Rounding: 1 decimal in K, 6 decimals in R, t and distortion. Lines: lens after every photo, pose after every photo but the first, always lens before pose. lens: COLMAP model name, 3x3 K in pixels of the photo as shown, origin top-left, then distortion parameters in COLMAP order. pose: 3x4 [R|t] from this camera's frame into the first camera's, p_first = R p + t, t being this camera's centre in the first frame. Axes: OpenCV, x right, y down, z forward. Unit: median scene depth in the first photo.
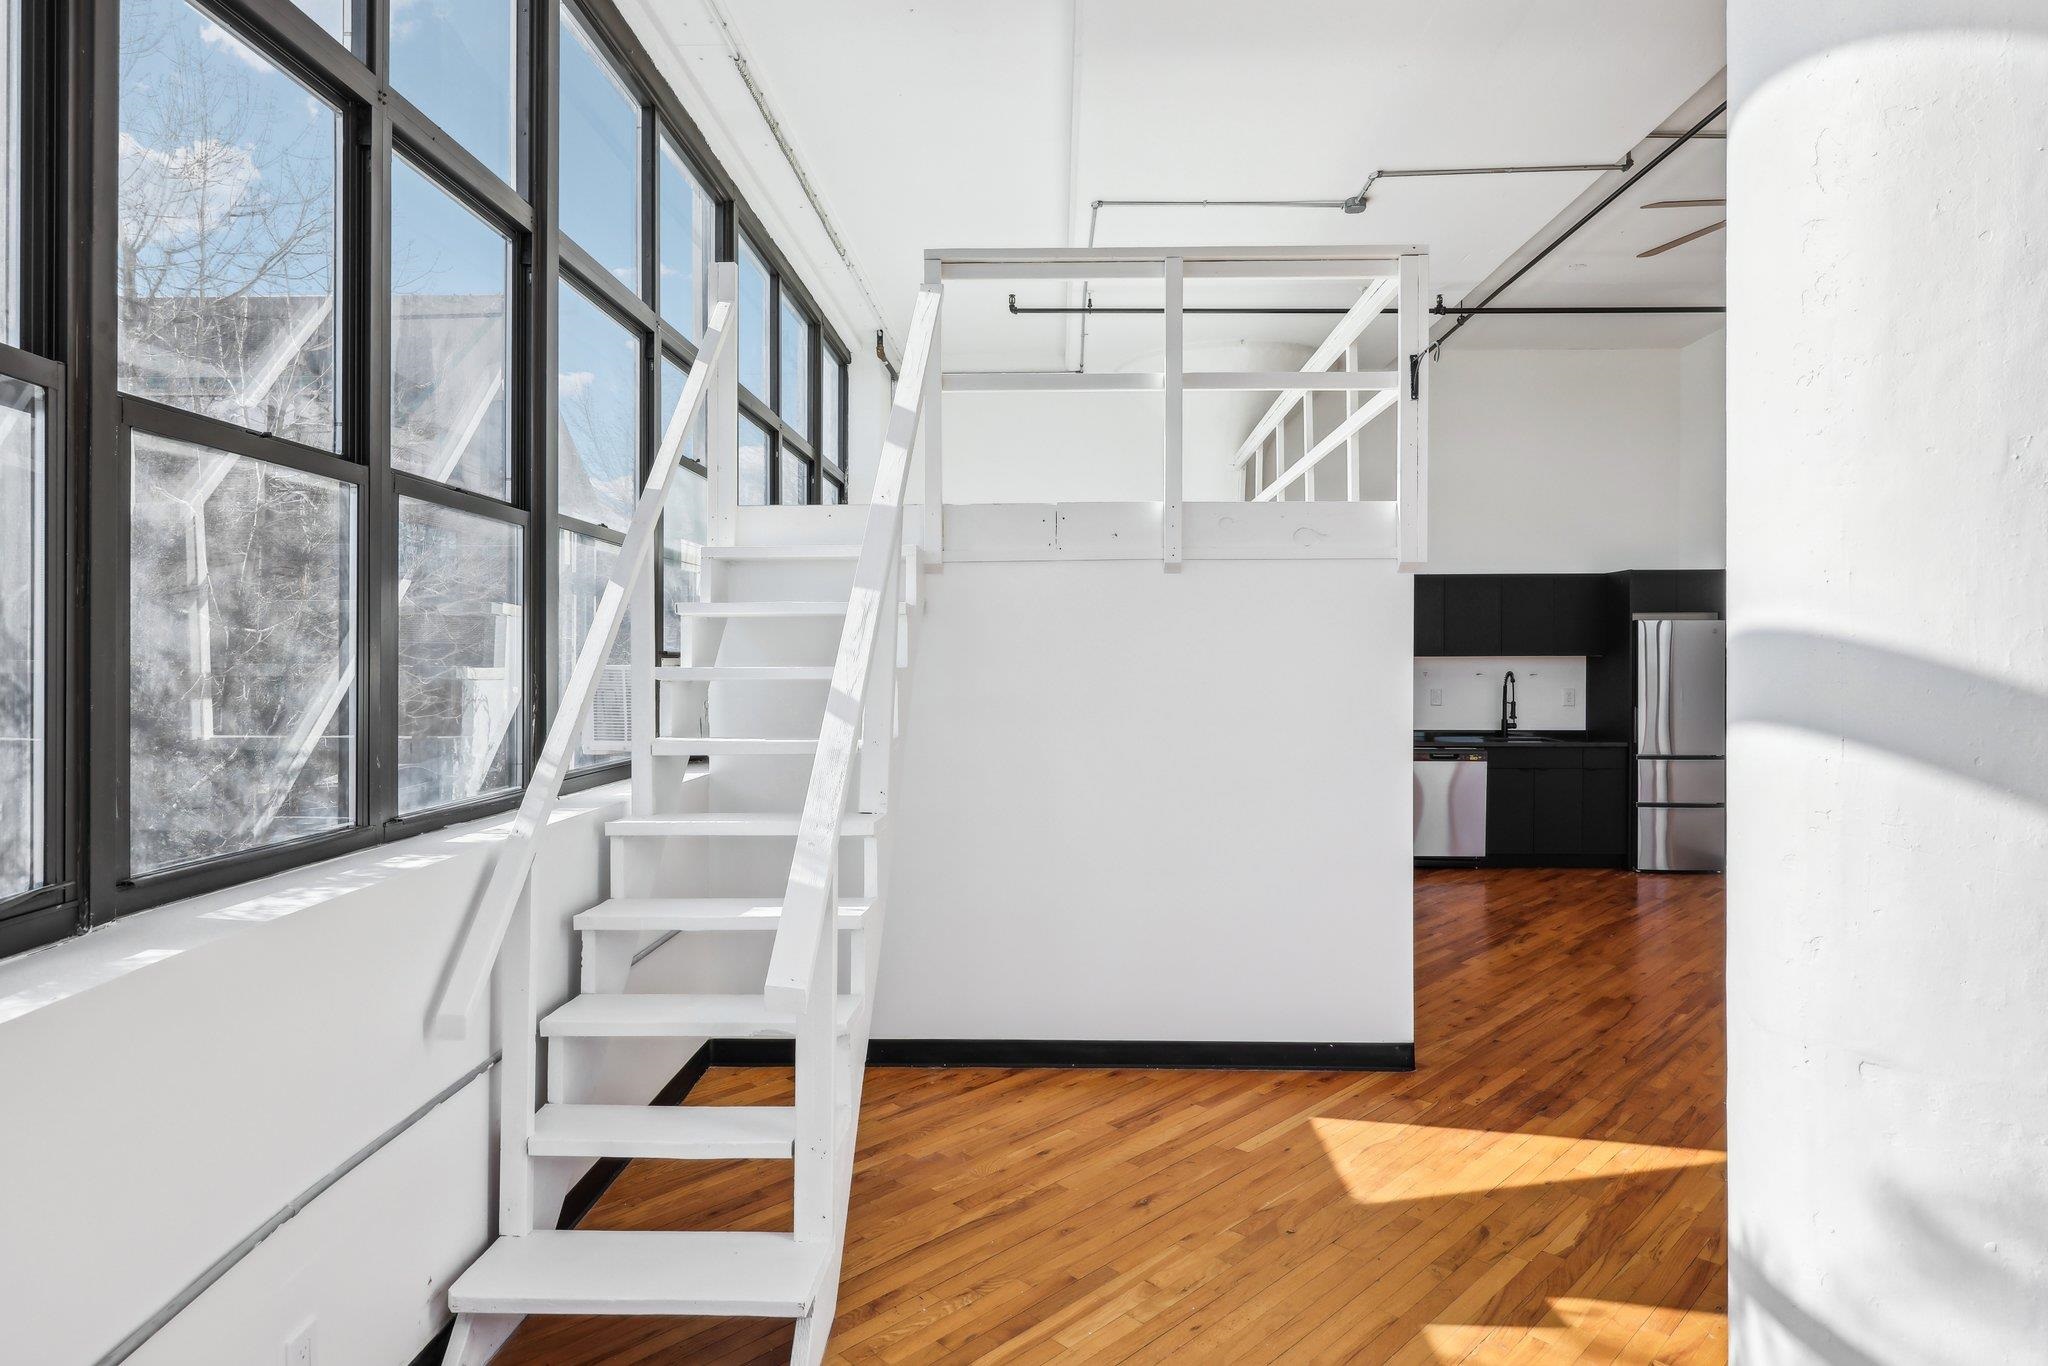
lens RADIAL K [[1136.7, 0, 1013.2], [0, 1136.7, 673.3], [0, 0, 1]] dist [0.006477, 0.000449]
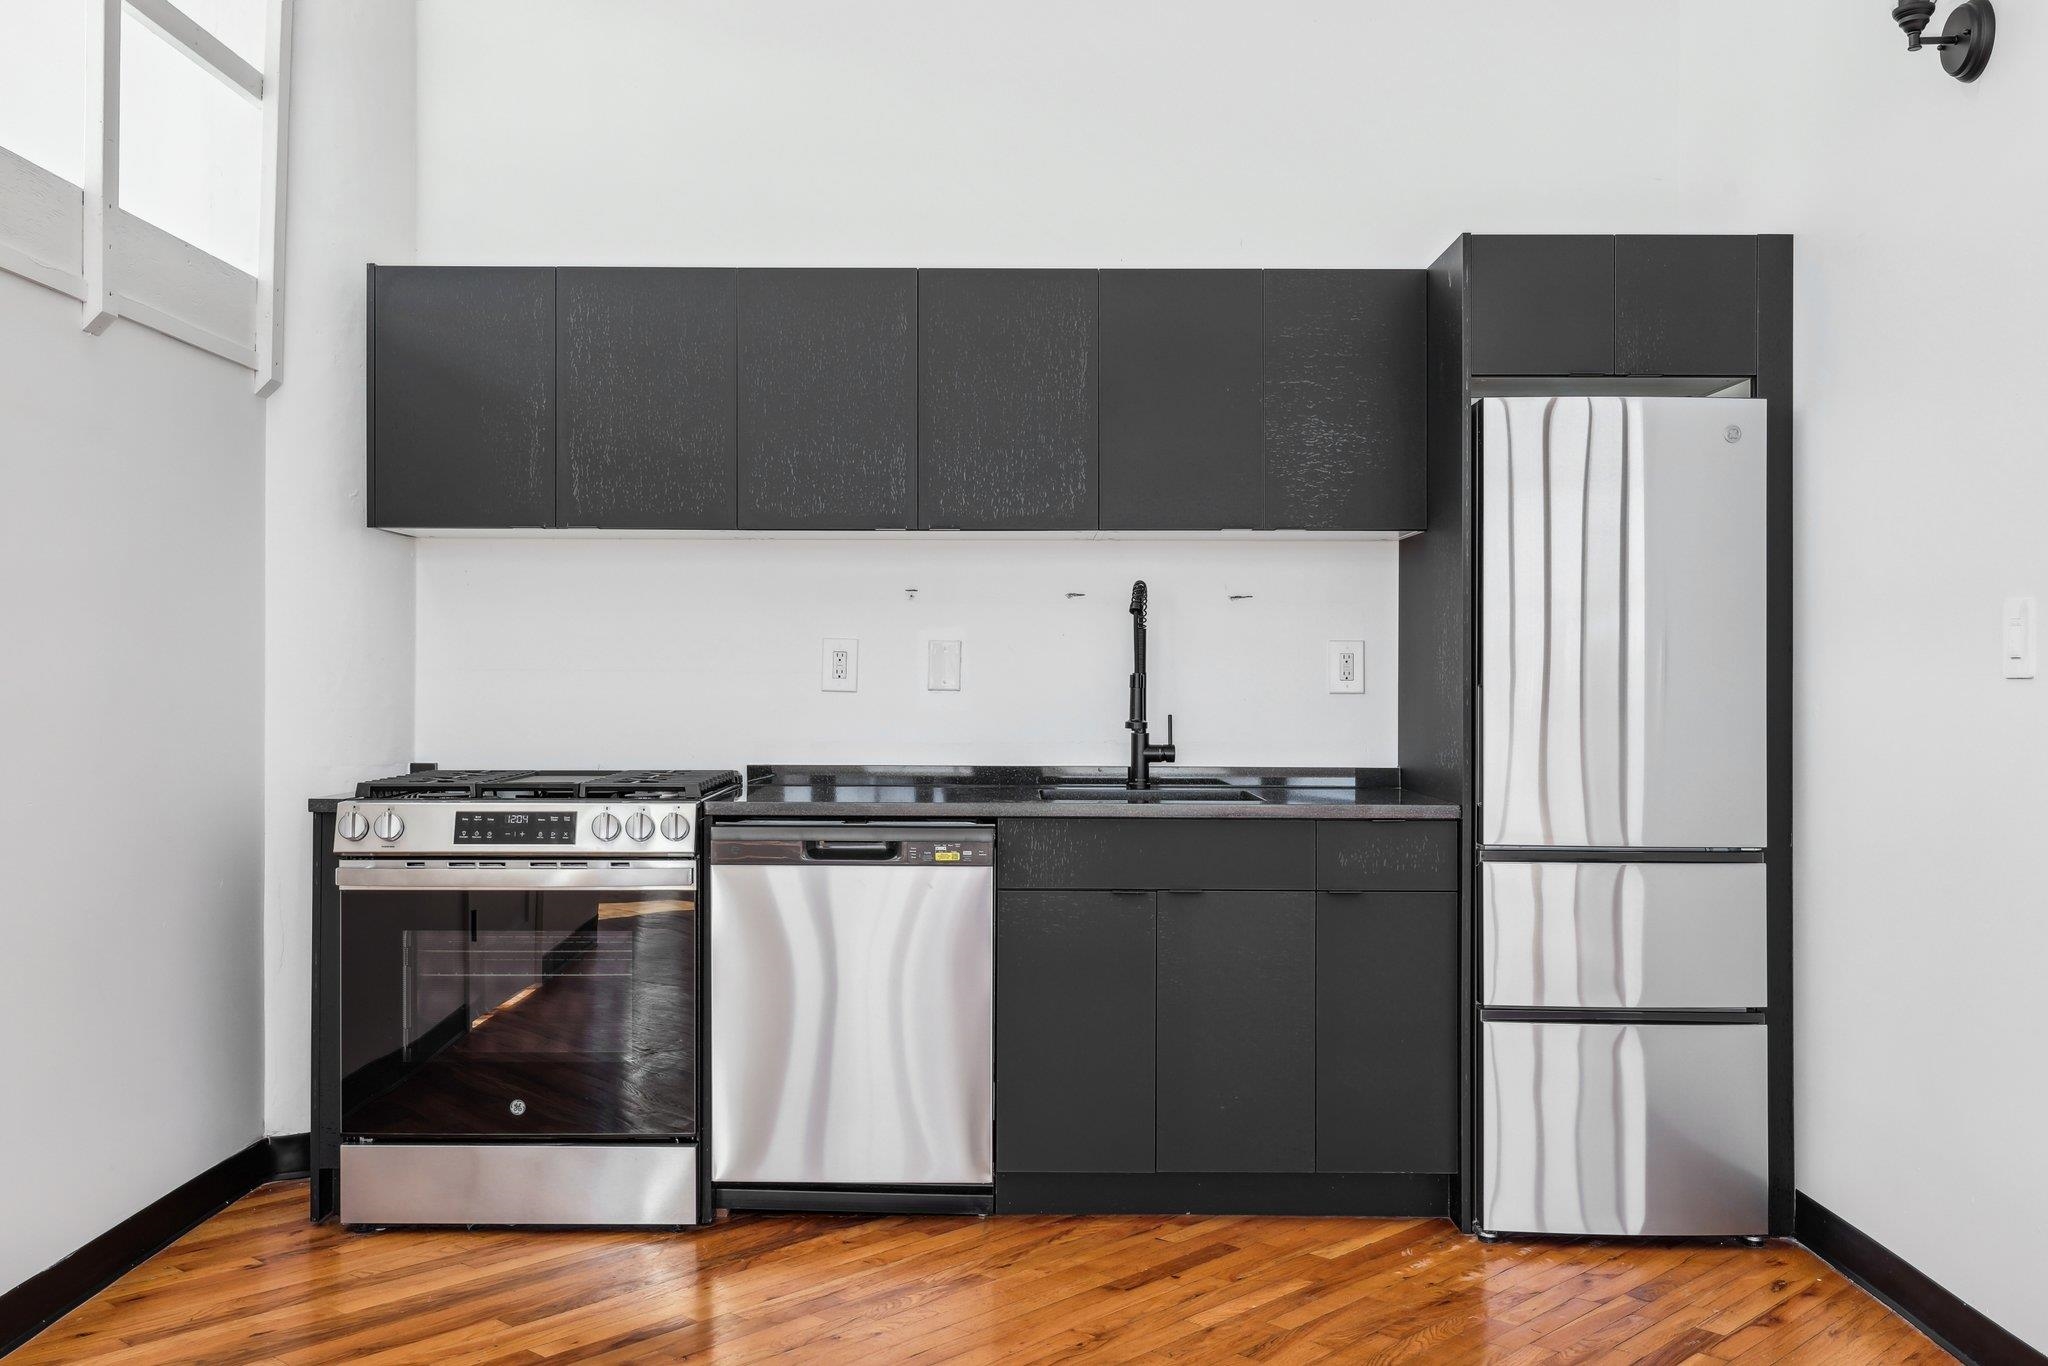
lens RADIAL K [[1889.8, 0, 1023.1], [0, 1889.8, 690.0], [0, 0, 1]] dist [-0.012944, 0.000000]
pose [[0.999296, -0.002240, -0.037449, 0.440517], [0.002417, 0.999986, 0.004700, 0.027066], [0.037438, -0.004787, 0.999287, 0.493512]]
